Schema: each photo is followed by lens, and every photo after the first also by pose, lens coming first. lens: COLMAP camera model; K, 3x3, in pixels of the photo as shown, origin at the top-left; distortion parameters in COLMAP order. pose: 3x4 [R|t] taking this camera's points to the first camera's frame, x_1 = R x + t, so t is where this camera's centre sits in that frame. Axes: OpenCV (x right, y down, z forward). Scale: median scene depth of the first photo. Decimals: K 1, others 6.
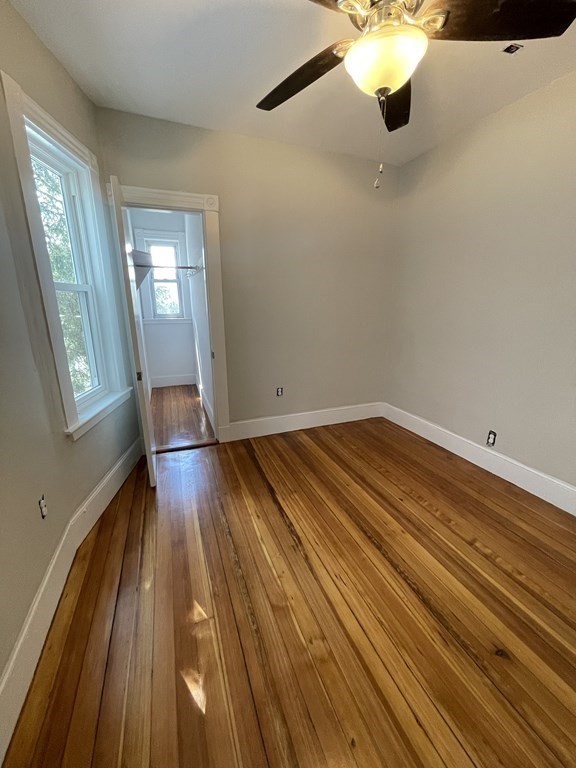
lens RADIAL K [[312.3, 0, 285.6], [0, 312.3, 379.7], [0, 0, 1]] dist [0.001417, -0.000051]
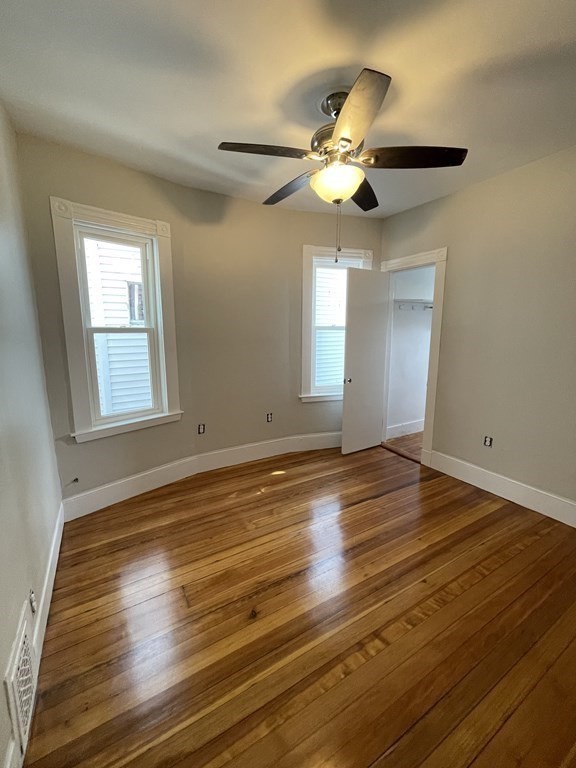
lens RADIAL K [[312.3, 0, 290.6], [0, 312.3, 381.5], [0, 0, 1]] dist [0.001417, -0.000051]
pose [[0.168759, 0.169660, -0.970946, 1.189909], [-0.250150, 0.960195, 0.124303, -0.156042], [0.953386, 0.221905, 0.204482, 0.446639]]
